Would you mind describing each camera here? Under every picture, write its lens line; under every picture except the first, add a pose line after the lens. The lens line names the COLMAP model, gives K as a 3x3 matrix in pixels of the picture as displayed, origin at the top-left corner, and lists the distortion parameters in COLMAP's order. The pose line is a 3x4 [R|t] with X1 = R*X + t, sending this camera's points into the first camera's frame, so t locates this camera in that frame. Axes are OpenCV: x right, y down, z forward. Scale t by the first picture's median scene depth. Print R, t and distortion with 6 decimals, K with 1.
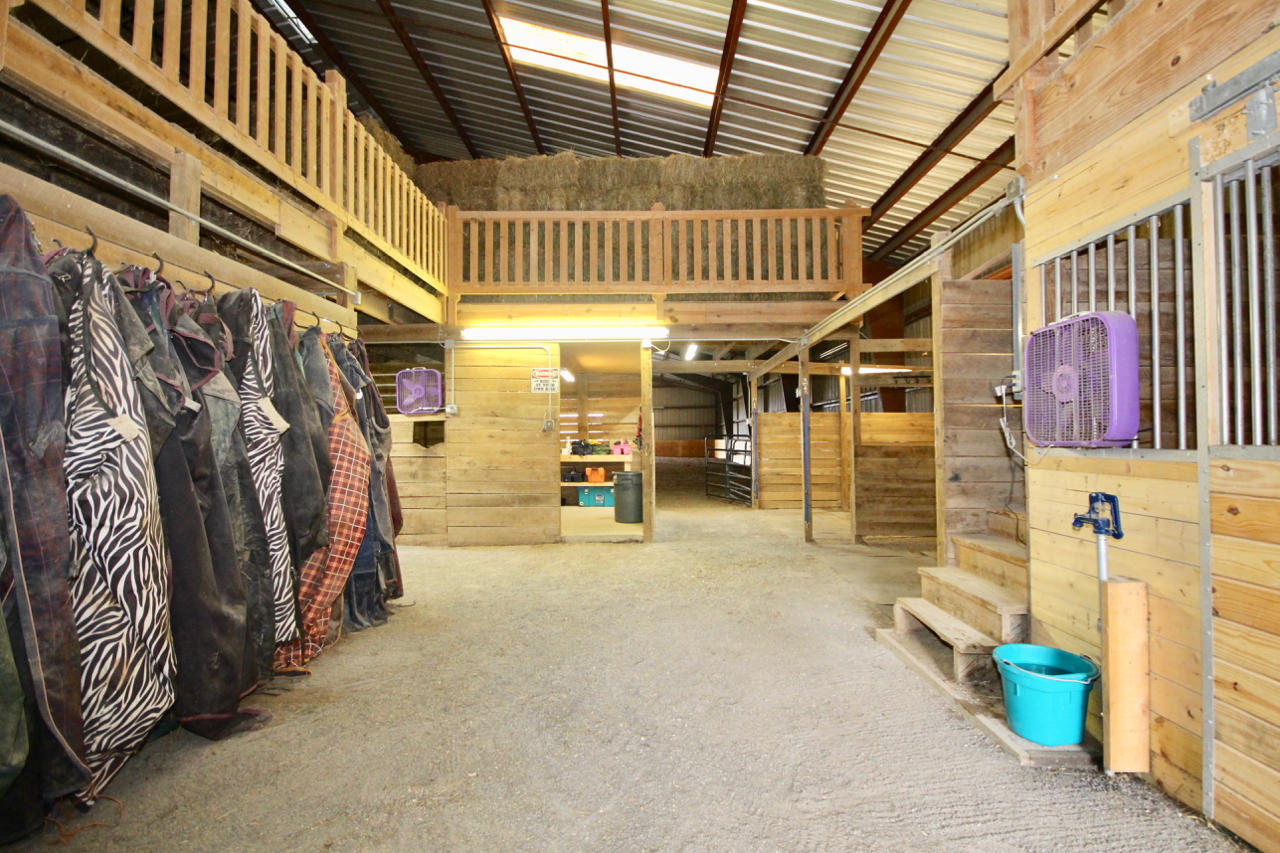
lens RADIAL K [[591.6, 0, 643.3], [0, 591.6, 429.0], [0, 0, 1]] dist [0.008939, -0.002029]
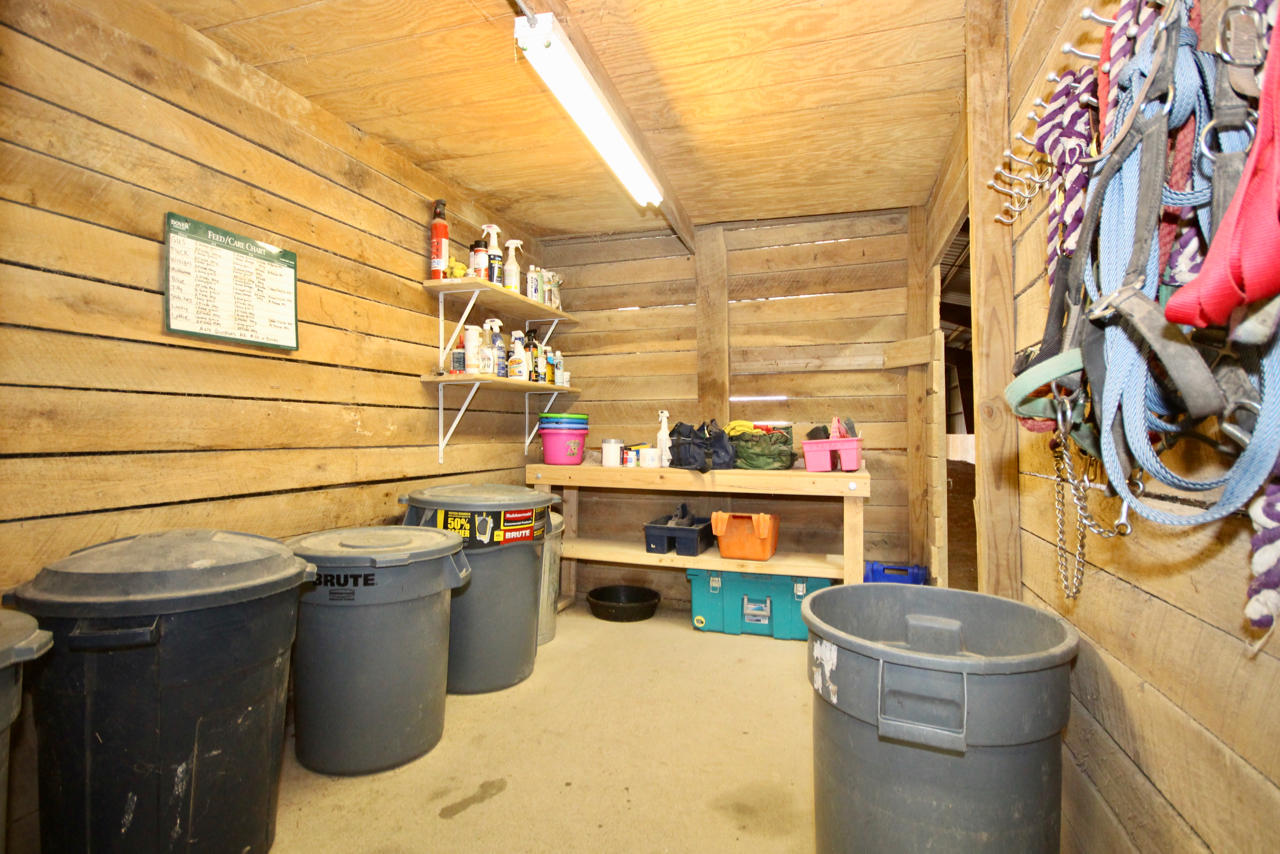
lens RADIAL K [[591.6, 0, 639.3], [0, 591.6, 426.5], [0, 0, 1]] dist [0.008939, -0.002029]
pose [[0.950001, 0.007556, -0.312156, -0.036277], [-0.001849, 0.999826, 0.018572, 0.015330], [0.312242, -0.017066, 0.949849, 0.685683]]
